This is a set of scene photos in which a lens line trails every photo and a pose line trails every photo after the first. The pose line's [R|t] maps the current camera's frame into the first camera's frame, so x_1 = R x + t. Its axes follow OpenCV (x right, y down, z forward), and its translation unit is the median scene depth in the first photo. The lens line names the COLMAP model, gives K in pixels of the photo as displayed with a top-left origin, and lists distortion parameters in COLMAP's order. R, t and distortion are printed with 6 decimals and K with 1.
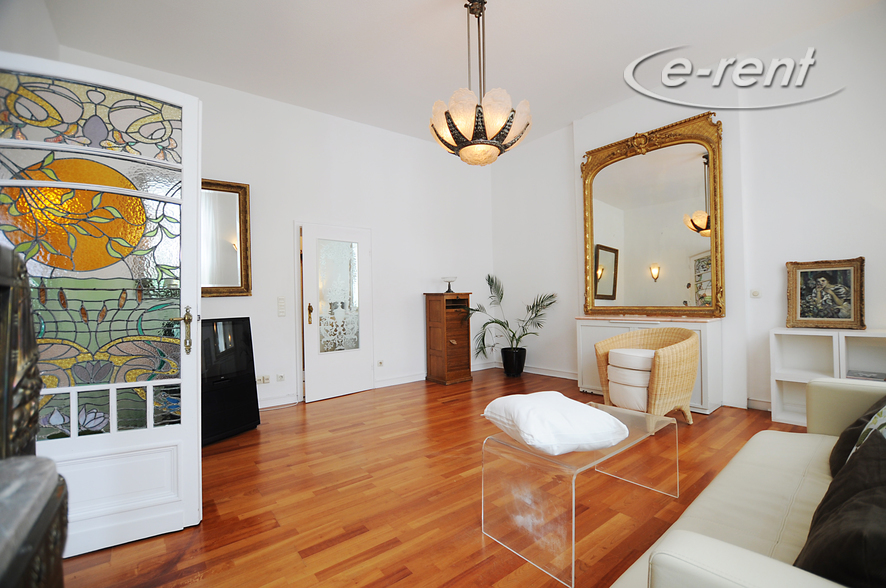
lens RADIAL K [[389.9, 0, 449.2], [0, 389.9, 295.4], [0, 0, 1]] dist [-0.024241, 0.000814]
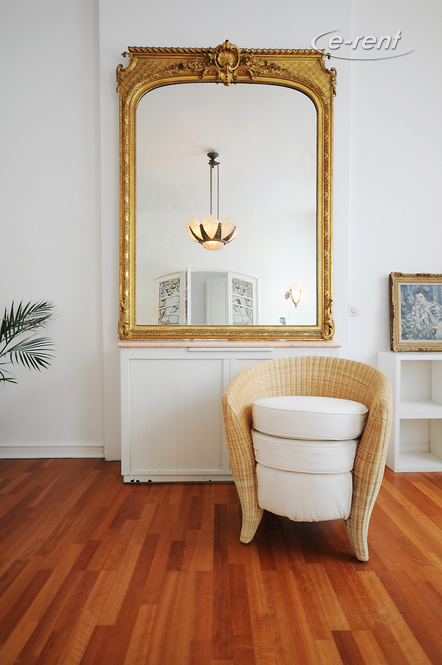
lens RADIAL K [[409.0, 0, 217.4], [0, 409.0, 337.3], [0, 0, 1]] dist [-0.002626, -0.000539]
pose [[0.625259, 0.007022, 0.780386, -0.031495], [-0.023551, 0.999674, 0.009874, 0.054419], [-0.780062, -0.024553, 0.625221, 0.770370]]
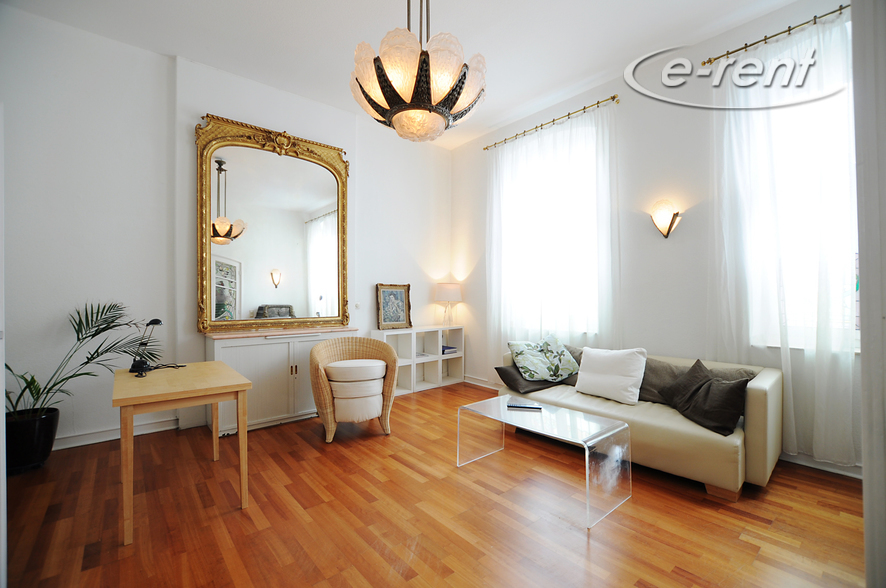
lens RADIAL K [[389.9, 0, 449.2], [0, 389.9, 295.4], [0, 0, 1]] dist [-0.024241, 0.000814]
pose [[-0.033412, 0.023106, 0.999175, -0.572680], [-0.010576, 0.999669, -0.023471, -0.012682], [-0.999386, -0.011352, -0.033157, 0.816786]]
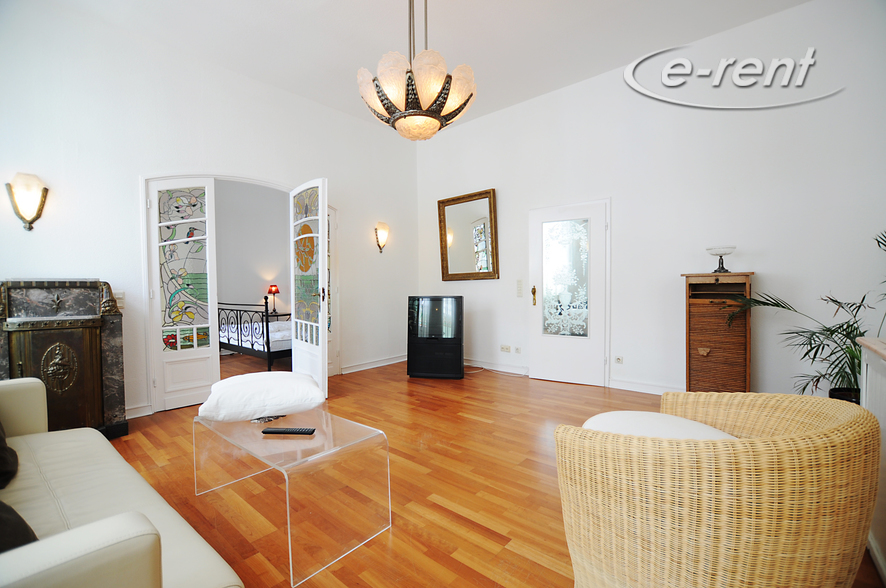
lens RADIAL K [[389.9, 0, 449.2], [0, 389.9, 295.4], [0, 0, 1]] dist [-0.024241, 0.000814]
pose [[0.191542, 0.046516, -0.980382, 0.832589], [0.018006, 0.998542, 0.050896, -0.014740], [0.981319, -0.027402, 0.190425, 0.752054]]
